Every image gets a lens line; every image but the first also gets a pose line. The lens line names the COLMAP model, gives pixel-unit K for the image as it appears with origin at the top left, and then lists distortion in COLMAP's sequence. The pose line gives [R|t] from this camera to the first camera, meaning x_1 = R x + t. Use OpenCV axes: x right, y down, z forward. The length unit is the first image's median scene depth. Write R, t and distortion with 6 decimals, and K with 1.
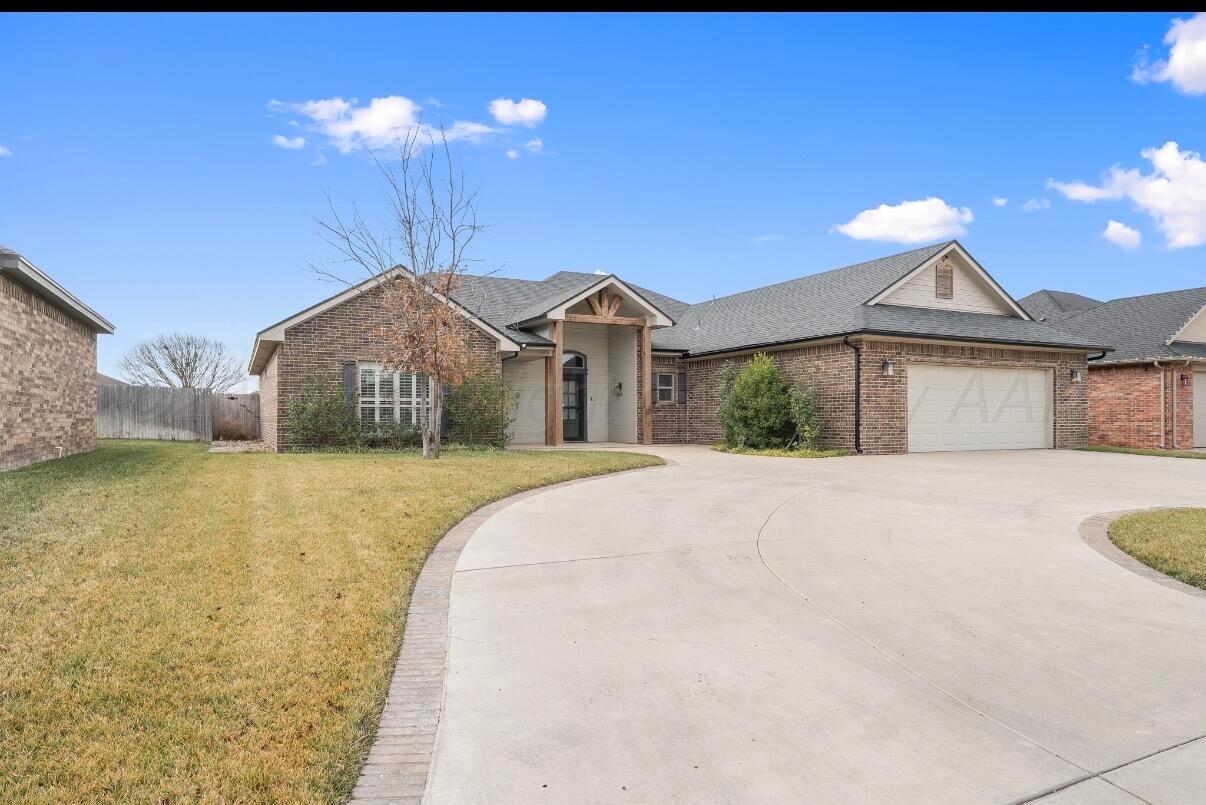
lens RADIAL K [[723.8, 0, 603.1], [0, 723.8, 407.1], [0, 0, 1]] dist [0.000859, 0.000043]
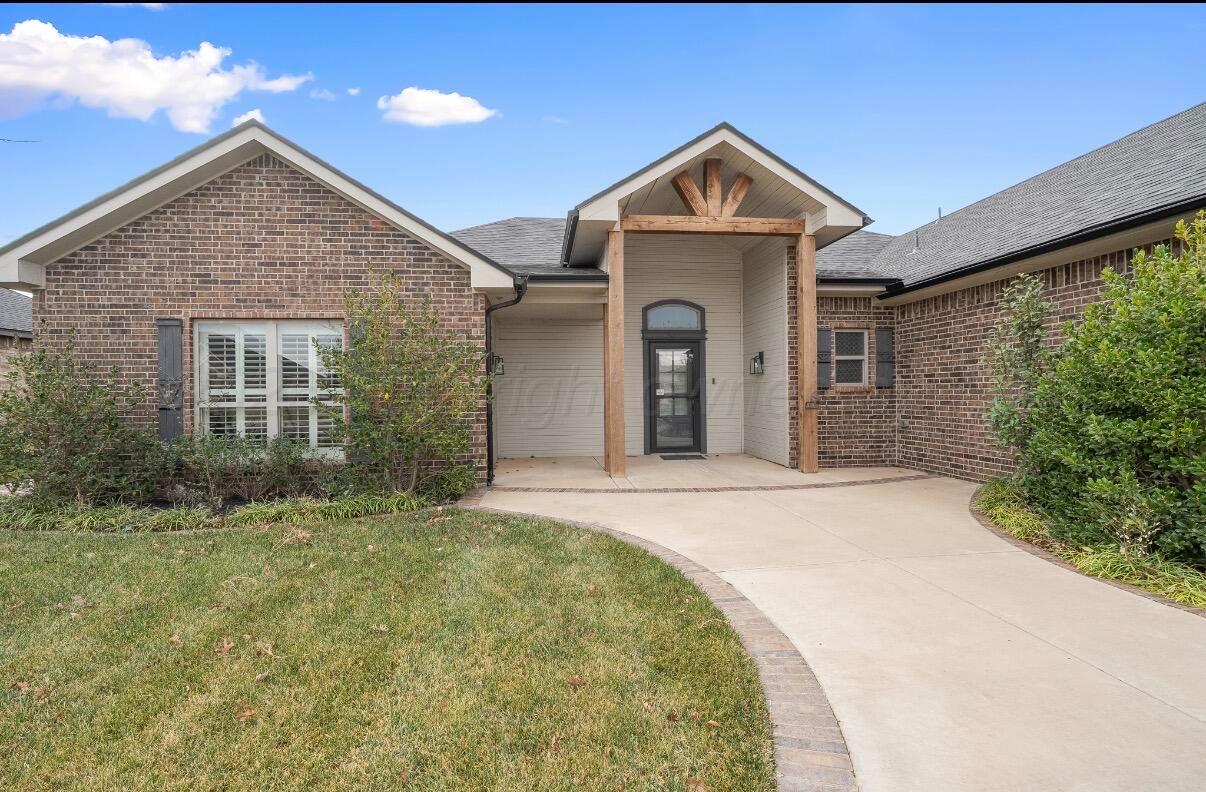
lens RADIAL K [[552.0, 0, 600.6], [0, 552.0, 395.9], [0, 0, 1]] dist [0.001320, 0.000262]
pose [[0.937620, -0.005210, -0.347623, 0.058935], [0.013217, 0.999699, 0.020667, -0.010620], [0.347411, -0.023973, 0.937407, 0.592296]]
